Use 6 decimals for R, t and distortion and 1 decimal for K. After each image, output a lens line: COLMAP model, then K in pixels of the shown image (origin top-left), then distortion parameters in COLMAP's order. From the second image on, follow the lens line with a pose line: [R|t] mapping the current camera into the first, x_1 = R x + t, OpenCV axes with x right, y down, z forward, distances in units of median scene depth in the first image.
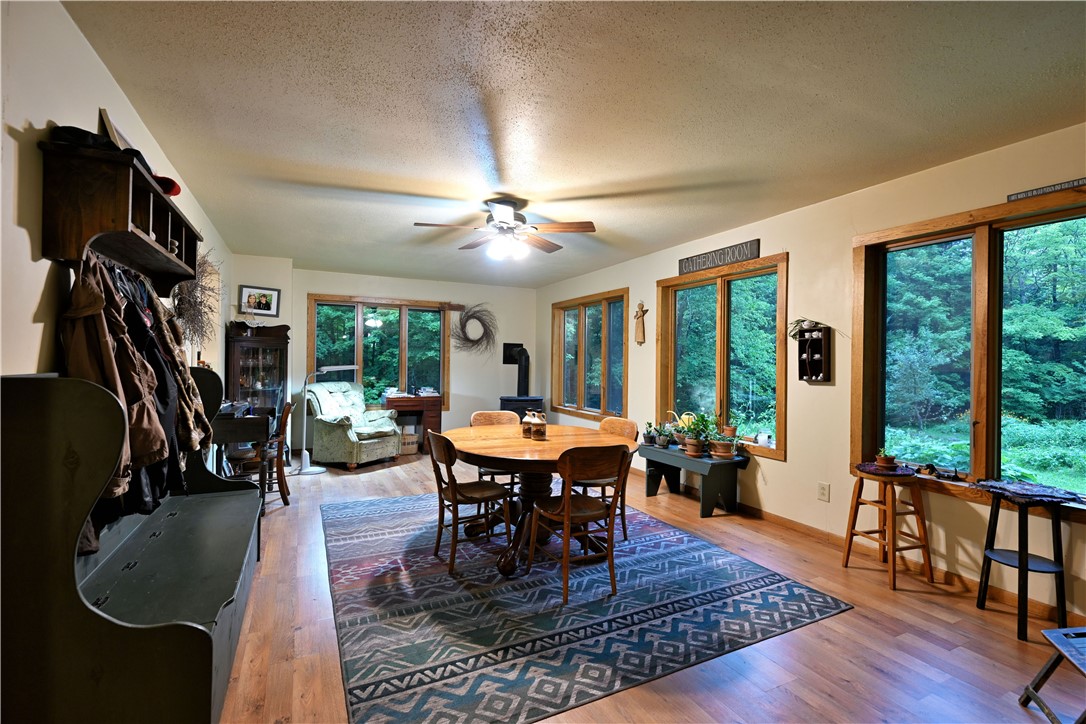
lens RADIAL K [[481.4, 0, 539.4], [0, 481.4, 359.9], [0, 0, 1]] dist [0.001492, -0.000026]
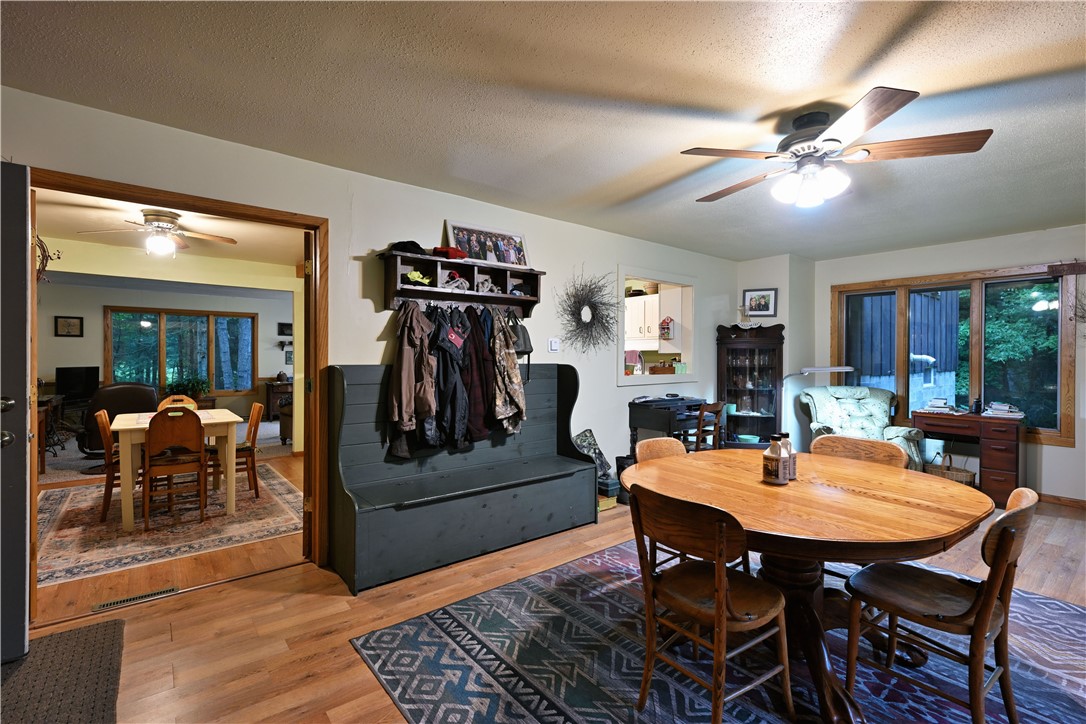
lens RADIAL K [[481.4, 0, 539.4], [0, 481.4, 359.9], [0, 0, 1]] dist [0.001492, -0.000026]
pose [[0.226844, -0.003480, -0.973925, 0.710677], [-0.001219, 0.999992, -0.003857, 0.008723], [0.973930, 0.002062, 0.226838, 0.717945]]
